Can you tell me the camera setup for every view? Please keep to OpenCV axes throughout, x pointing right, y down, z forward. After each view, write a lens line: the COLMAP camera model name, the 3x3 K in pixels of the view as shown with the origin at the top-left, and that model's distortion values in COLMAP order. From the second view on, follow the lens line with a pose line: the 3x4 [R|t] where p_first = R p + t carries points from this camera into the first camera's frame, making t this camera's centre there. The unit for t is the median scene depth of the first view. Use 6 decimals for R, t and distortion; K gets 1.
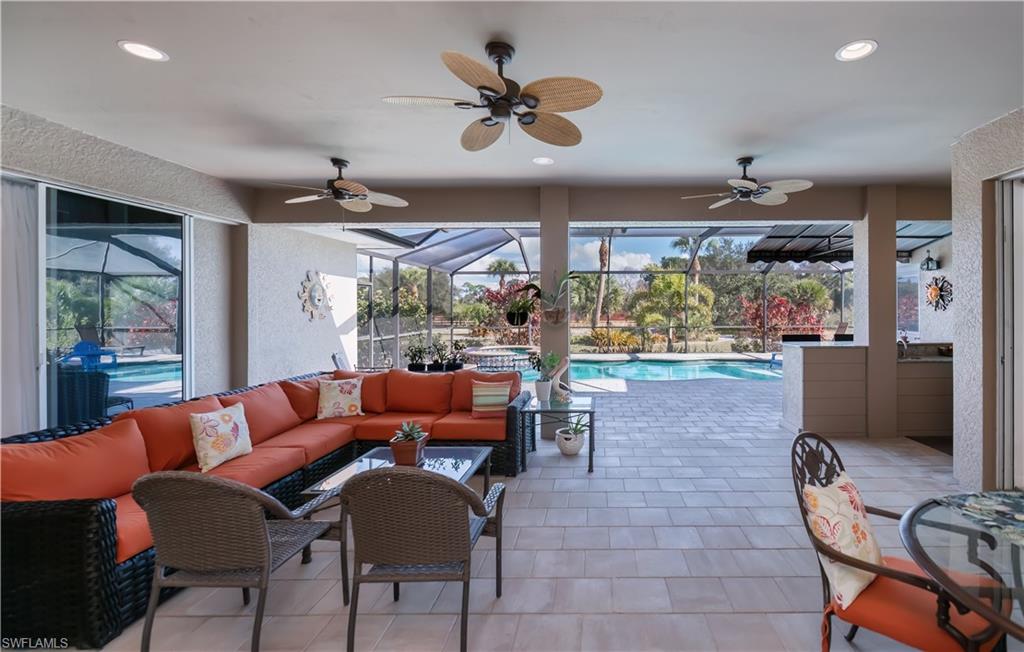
lens RADIAL K [[455.8, 0, 599.6], [0, 455.8, 309.5], [0, 0, 1]] dist [-0.002133, -0.001060]
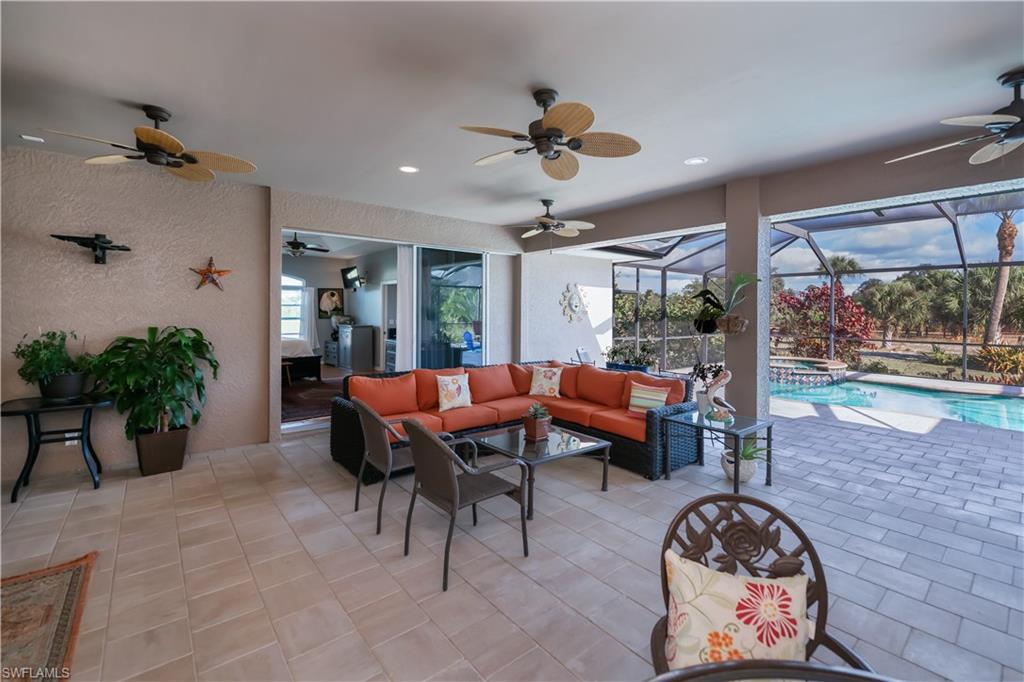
lens RADIAL K [[436.6, 0, 515.8], [0, 436.6, 312.5], [0, 0, 1]] dist [-0.000325, -0.000427]
pose [[0.635386, 0.010648, -0.772122, 0.286012], [-0.013776, 0.999902, 0.002453, -0.005340], [0.772072, 0.009078, 0.635470, 0.108521]]
